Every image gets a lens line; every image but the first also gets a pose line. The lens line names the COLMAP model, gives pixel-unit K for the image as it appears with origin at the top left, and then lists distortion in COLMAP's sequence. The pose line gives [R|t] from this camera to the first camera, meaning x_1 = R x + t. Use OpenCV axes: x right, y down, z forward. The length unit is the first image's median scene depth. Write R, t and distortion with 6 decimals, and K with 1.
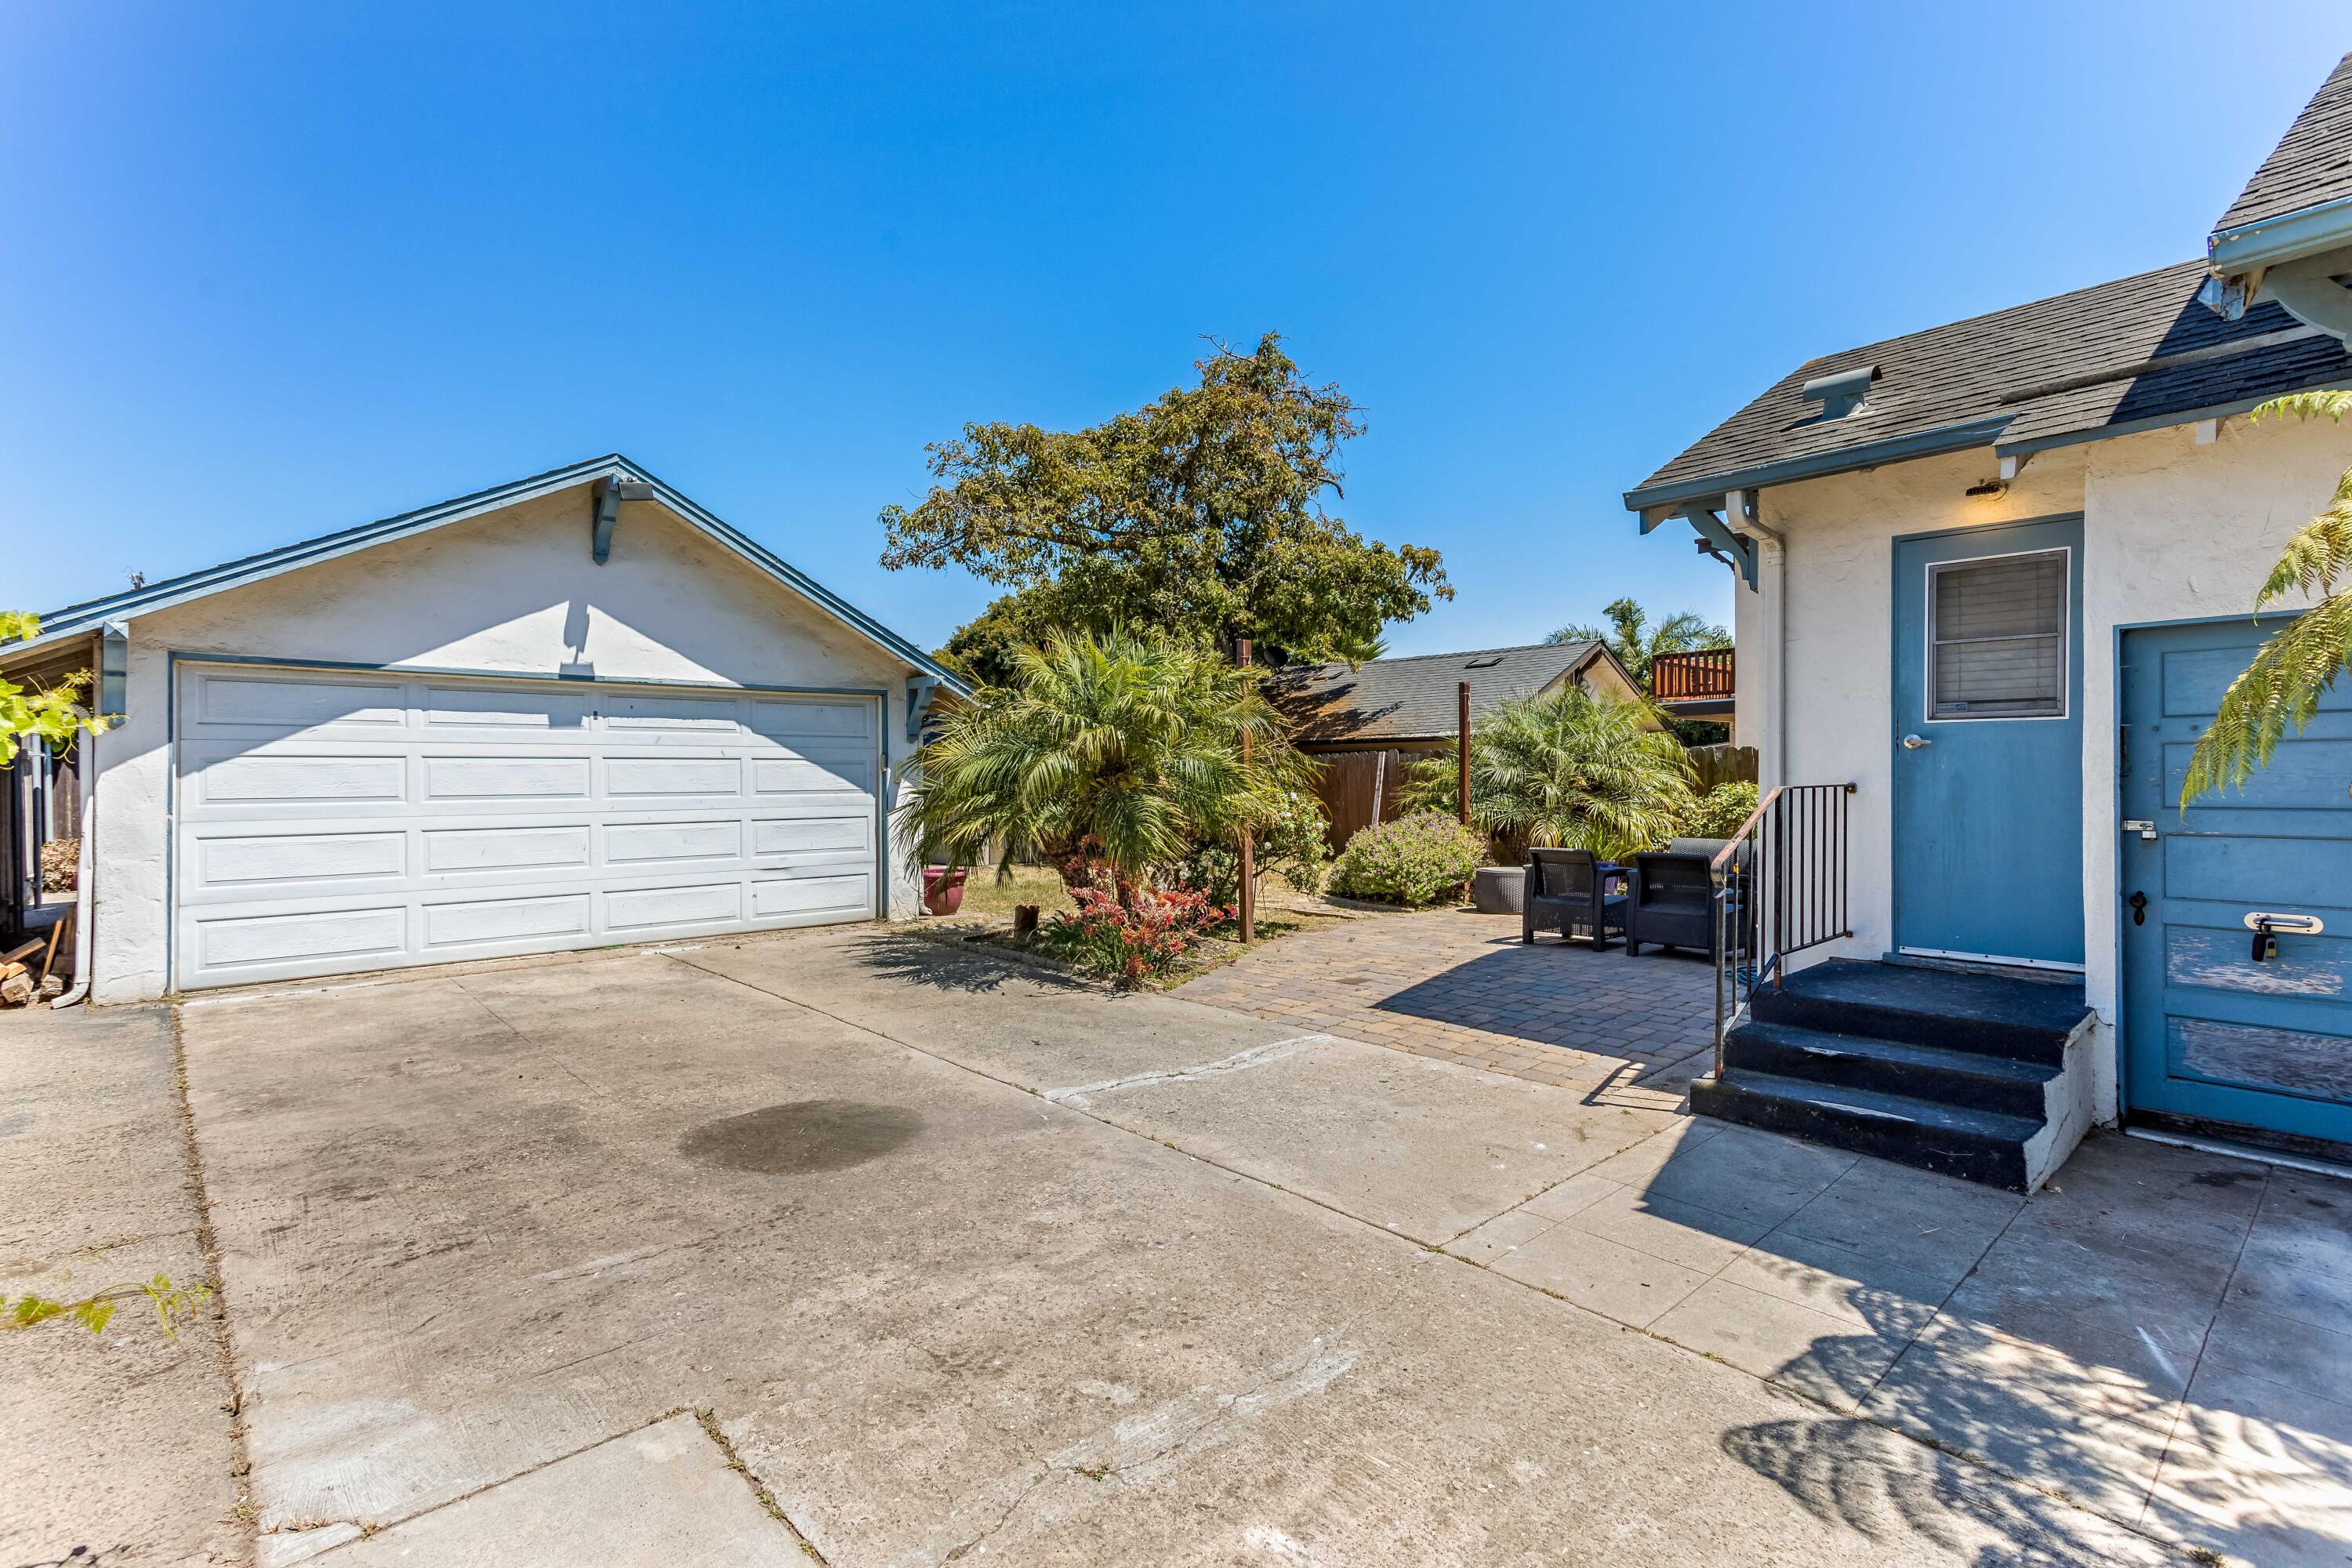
lens RADIAL K [[1086.0, 0, 1176.0], [0, 1086.0, 784.0], [0, 0, 1]] dist [0.025373, 0.000159]
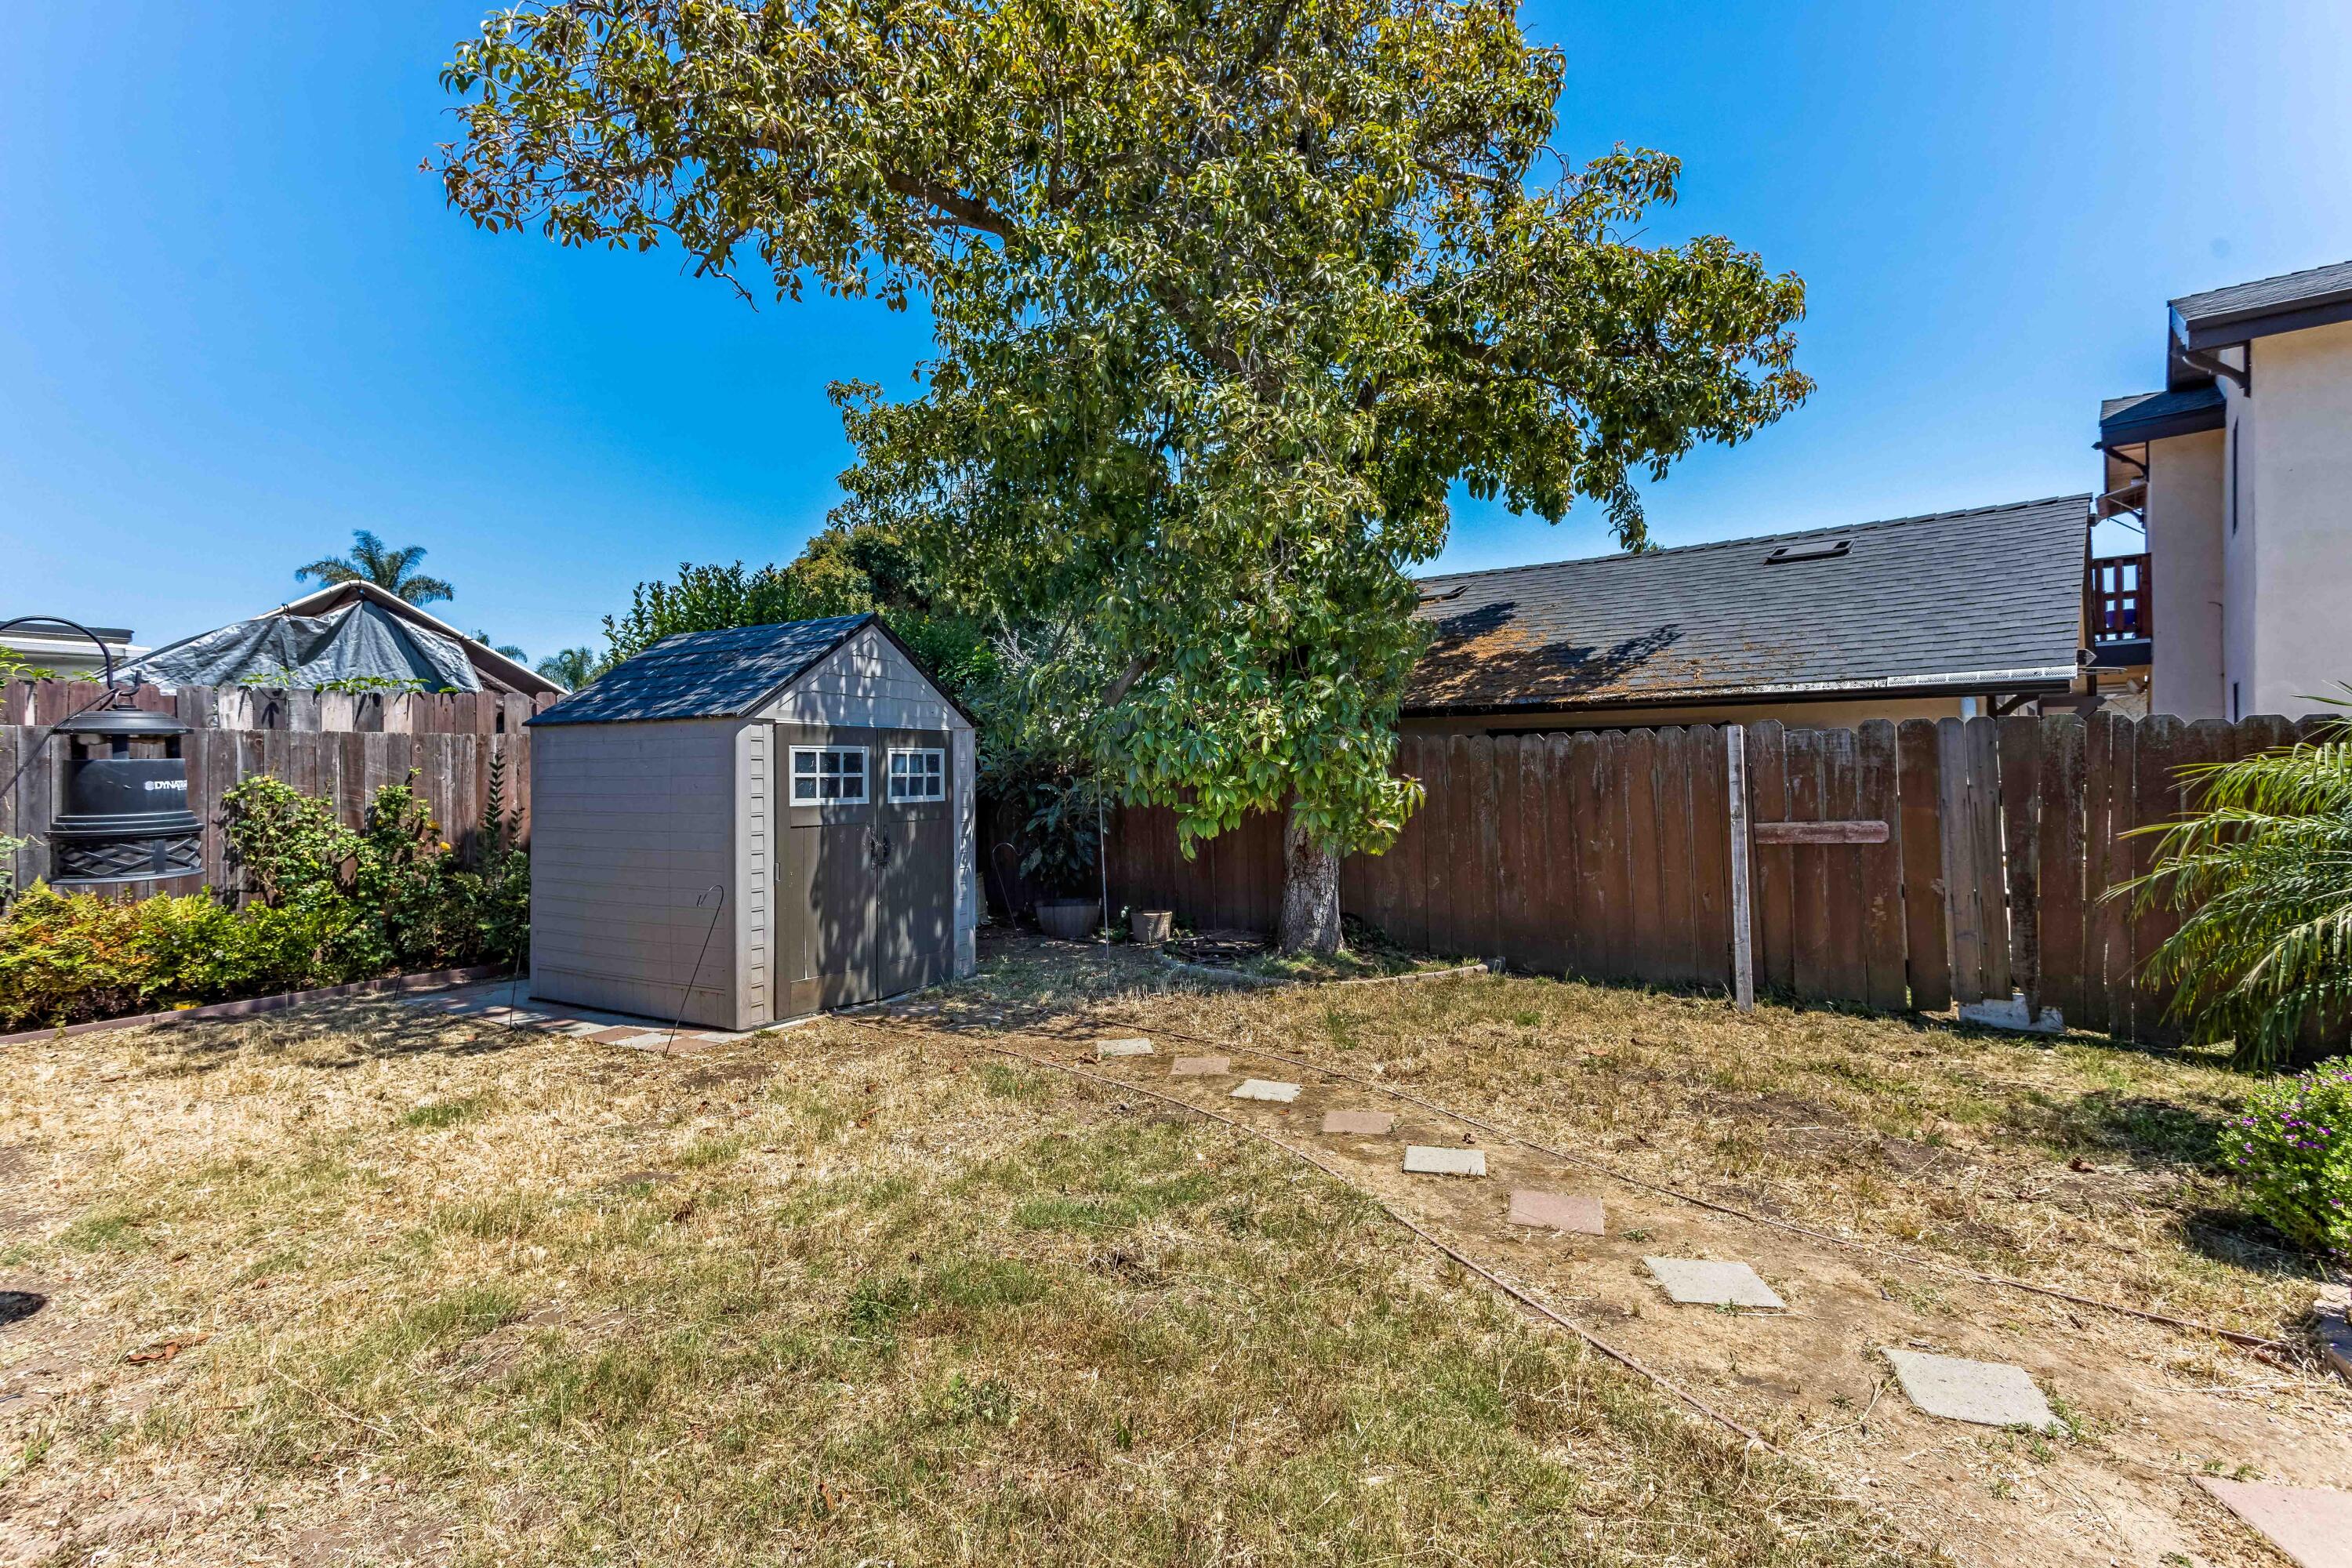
lens RADIAL K [[1129.3, 0, 1161.9], [0, 1129.3, 744.9], [0, 0, 1]] dist [0.026305, 0.000307]
pose [[0.989387, -0.001215, 0.145298, -0.123279], [0.006377, 0.999365, -0.035067, -0.010635], [-0.145163, 0.035621, 0.988766, 0.780199]]
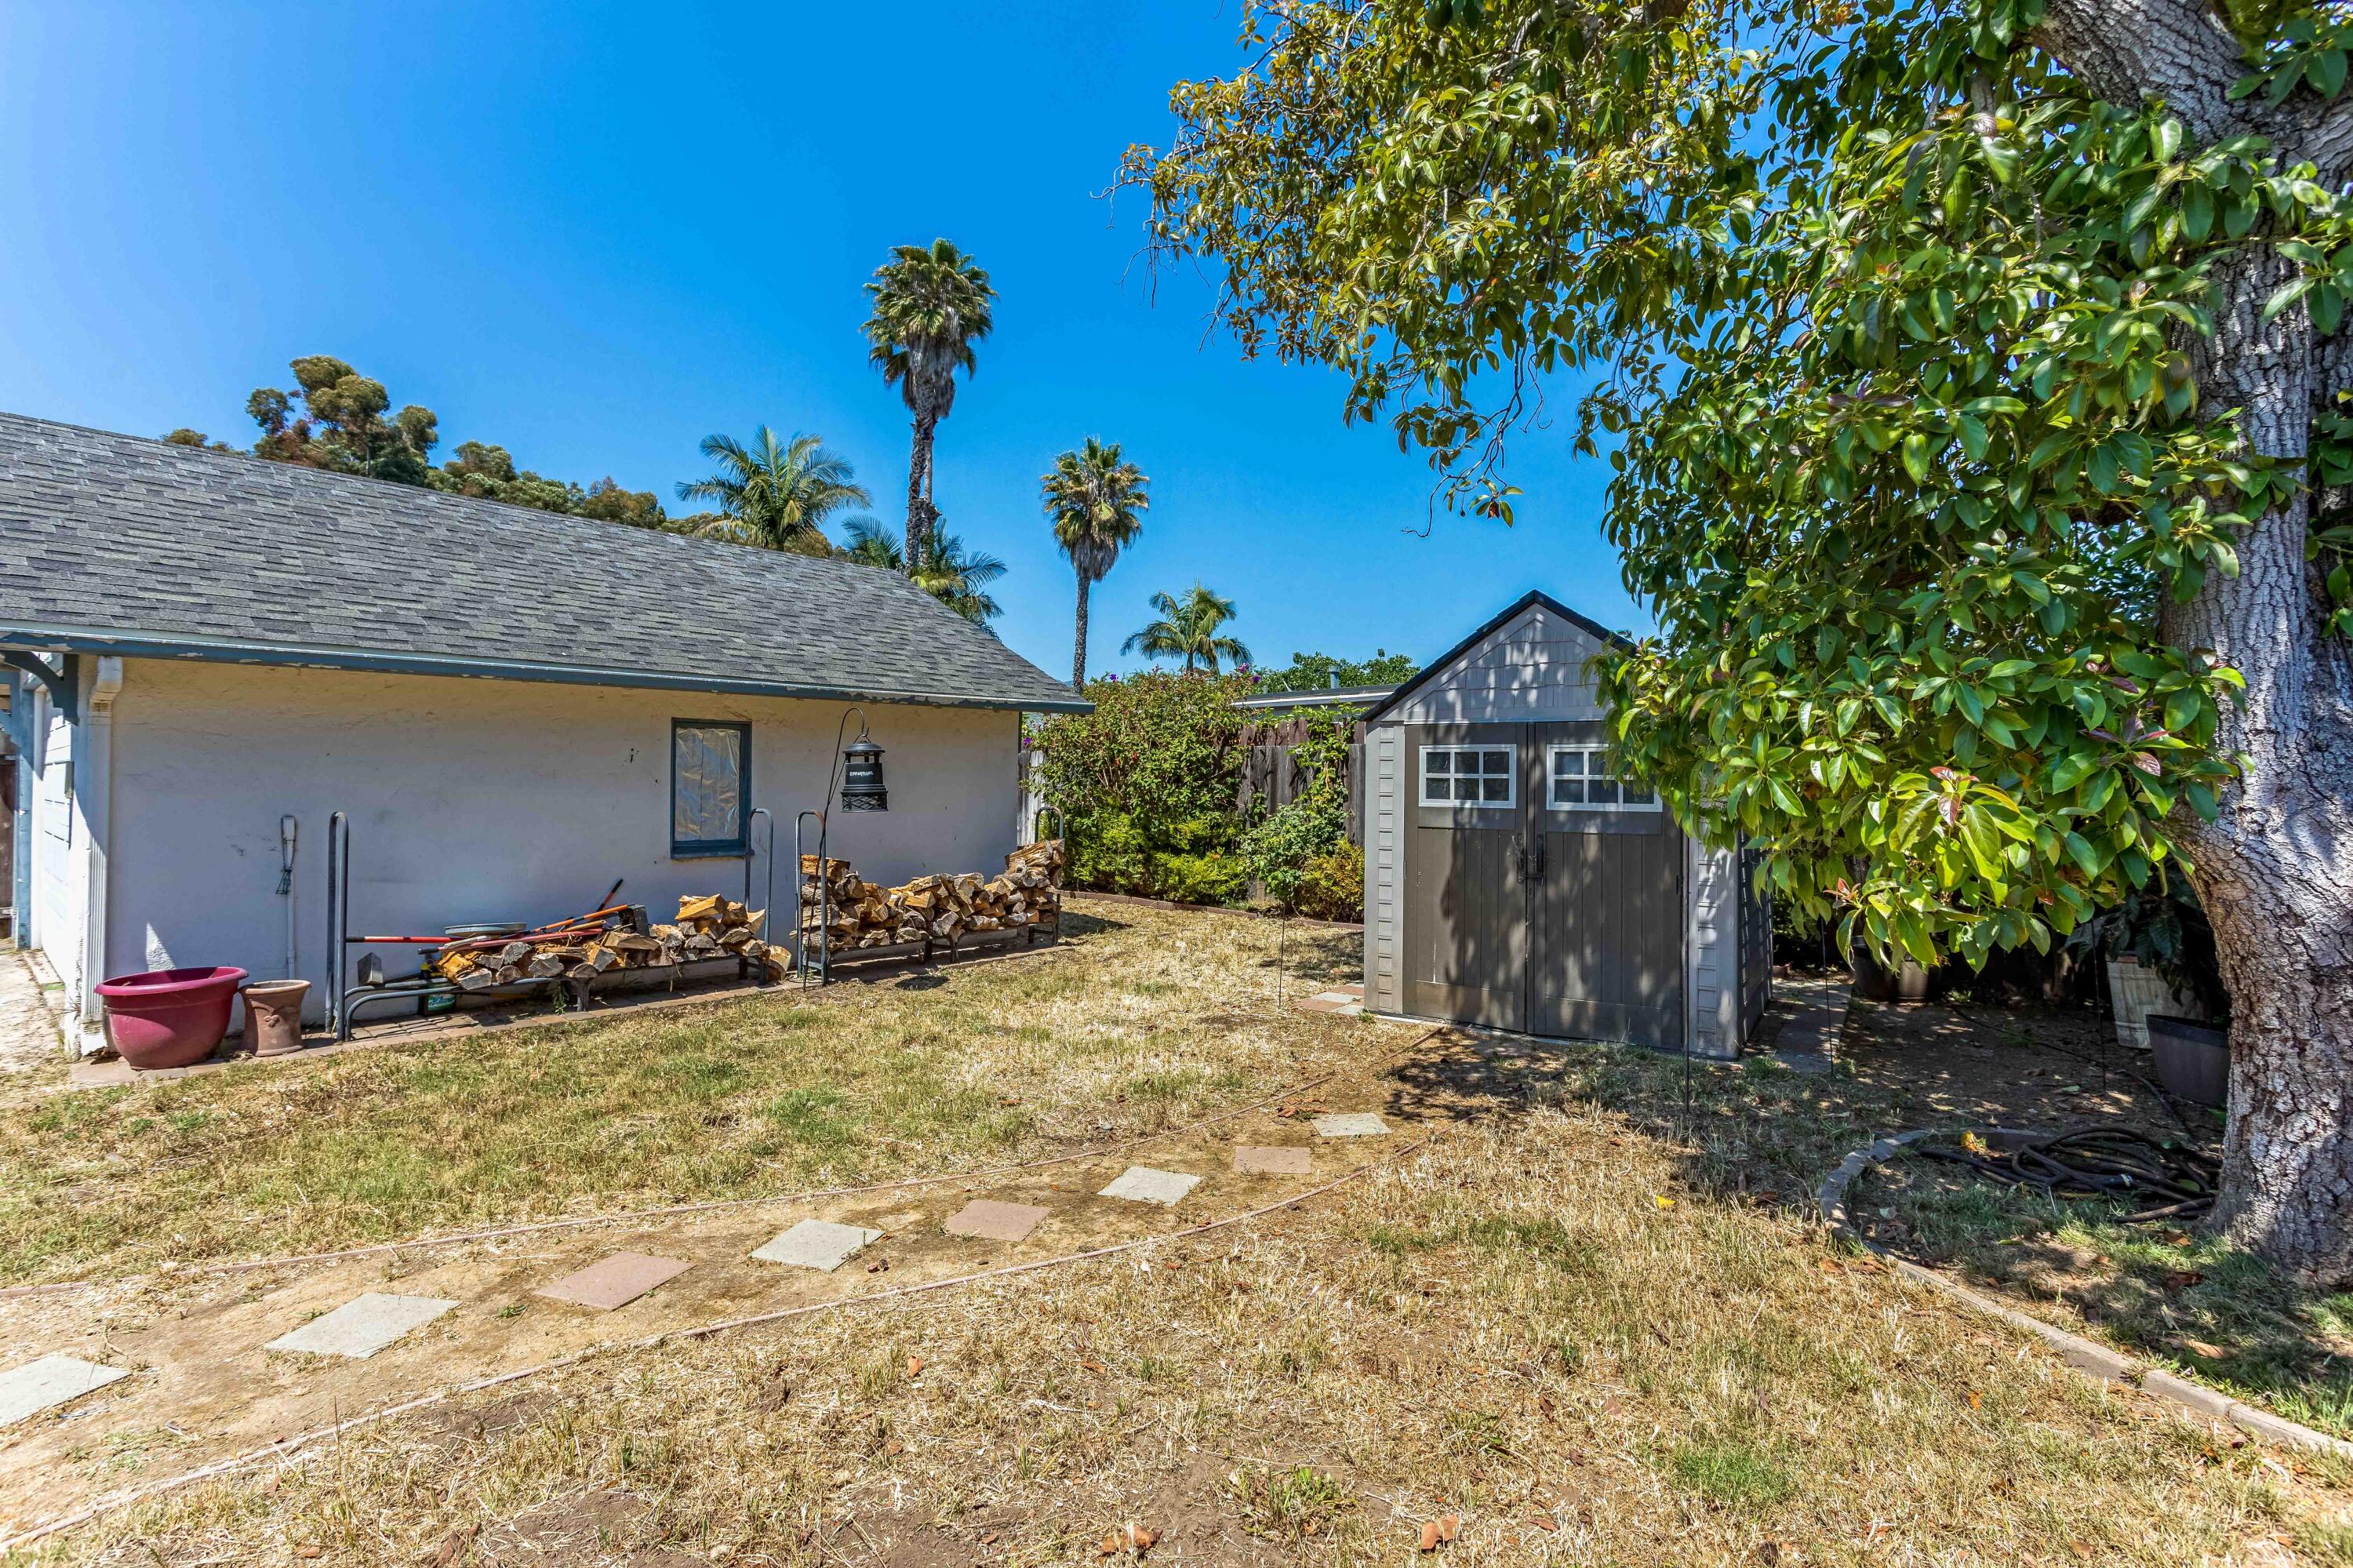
lens RADIAL K [[1098.9, 0, 1168.5], [0, 1098.9, 766.4], [0, 0, 1]] dist [0.024968, 0.000713]
pose [[0.107736, -0.006594, -0.994158, 0.282247], [-0.021136, 0.999737, -0.008922, -0.013222], [0.993955, 0.021974, 0.107568, 1.156706]]
